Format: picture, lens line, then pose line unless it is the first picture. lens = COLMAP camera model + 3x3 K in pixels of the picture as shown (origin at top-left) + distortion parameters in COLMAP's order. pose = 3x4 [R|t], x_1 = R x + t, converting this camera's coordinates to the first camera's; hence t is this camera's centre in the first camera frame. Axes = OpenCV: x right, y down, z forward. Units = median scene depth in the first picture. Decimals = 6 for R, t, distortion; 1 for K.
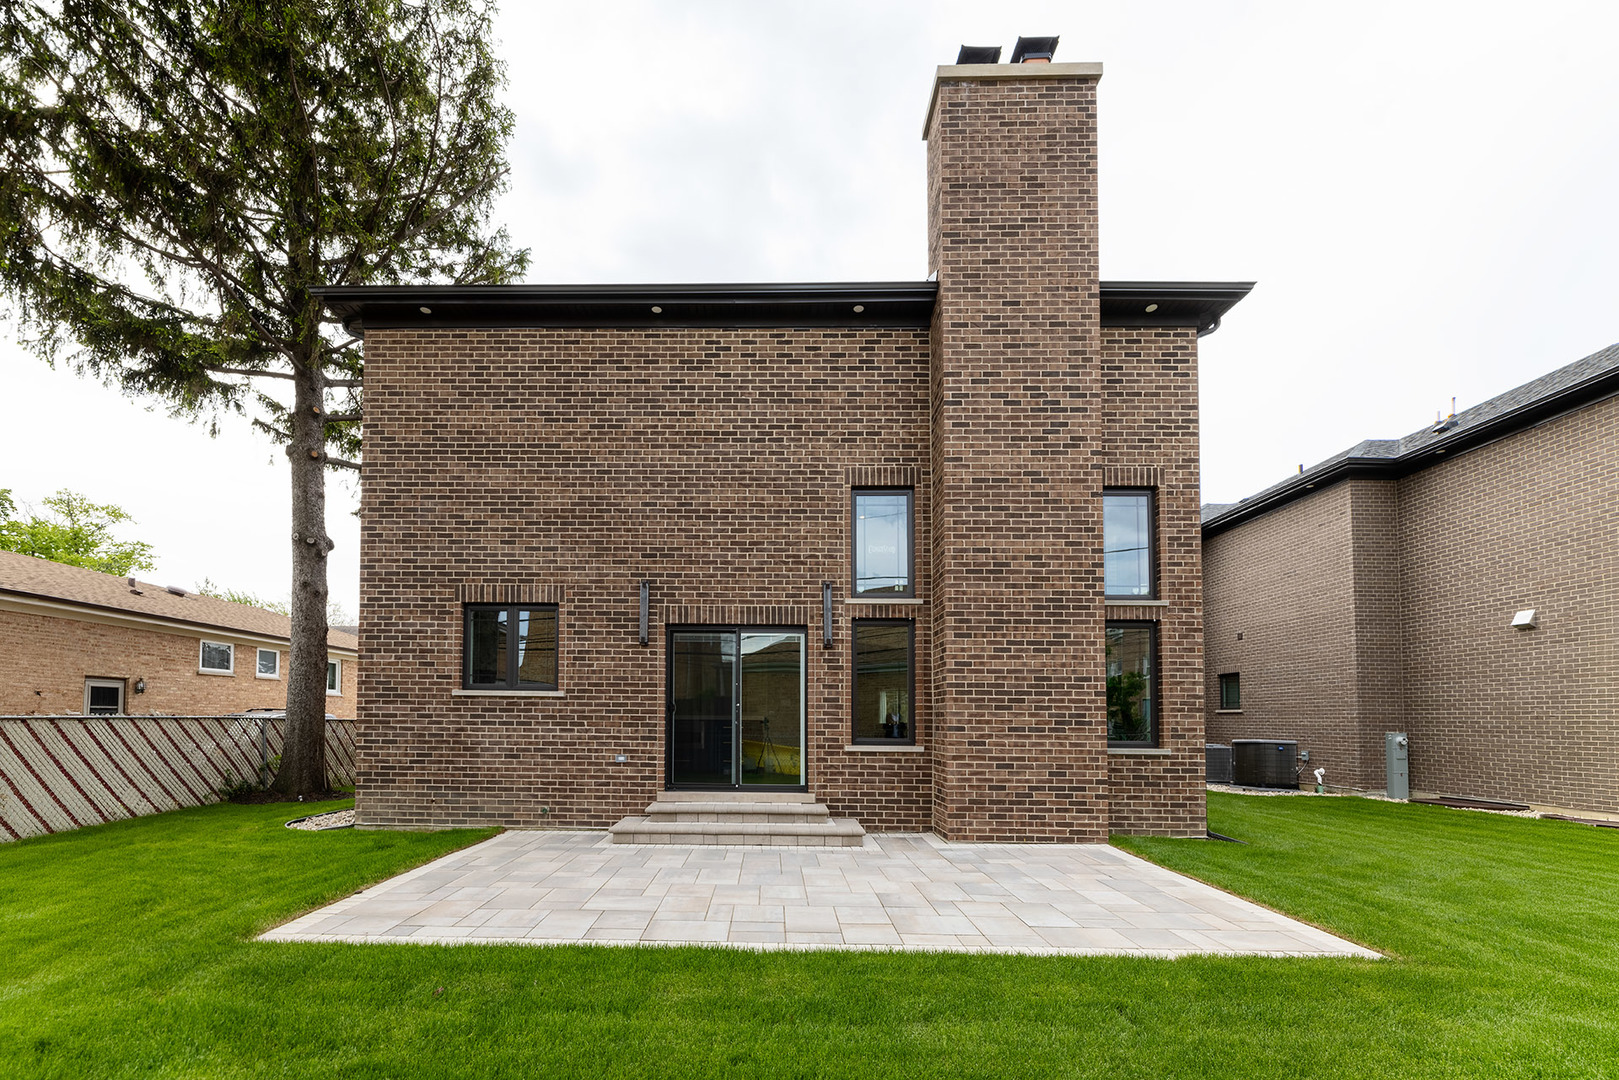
lens RADIAL K [[658.9, 0, 807.0], [0, 658.9, 698.0], [0, 0, 1]] dist [-0.001102, -0.000122]
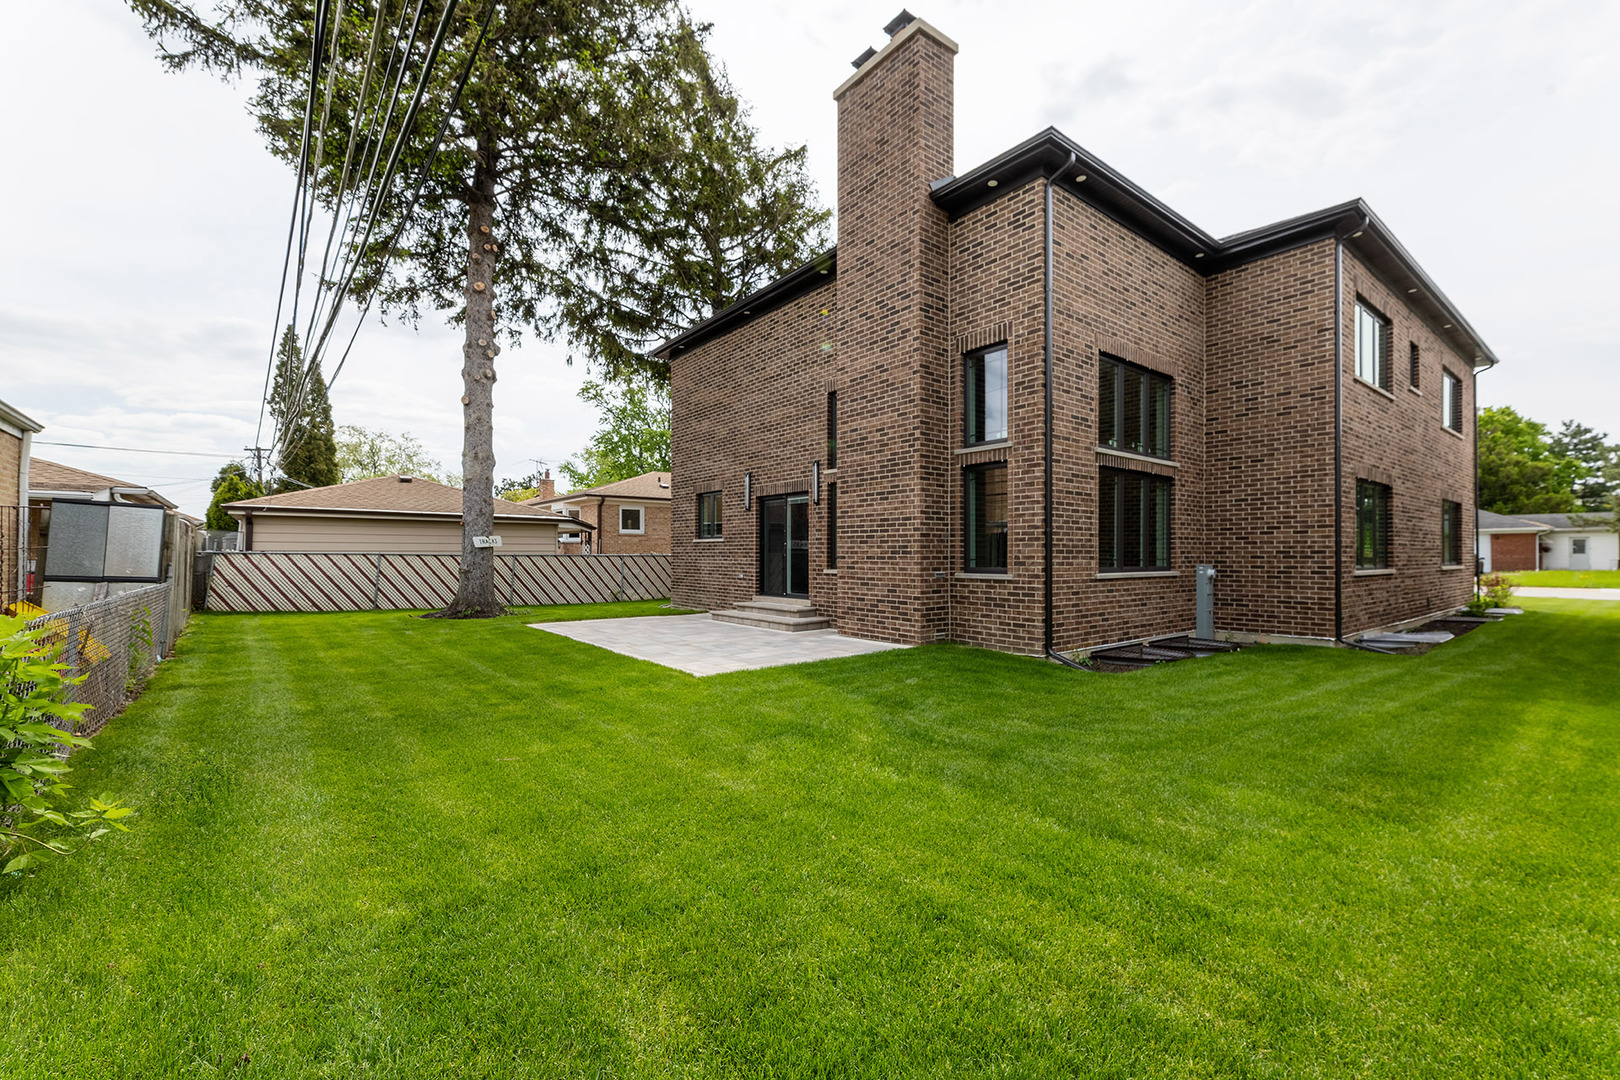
lens RADIAL K [[659.3, 0, 812.7], [0, 659.3, 550.6], [0, 0, 1]] dist [-0.001102, -0.000122]
pose [[0.638802, -0.014437, -0.769236, 1.195963], [0.033023, 0.999417, 0.008667, 0.015443], [0.768662, -0.030939, 0.638906, 0.024806]]
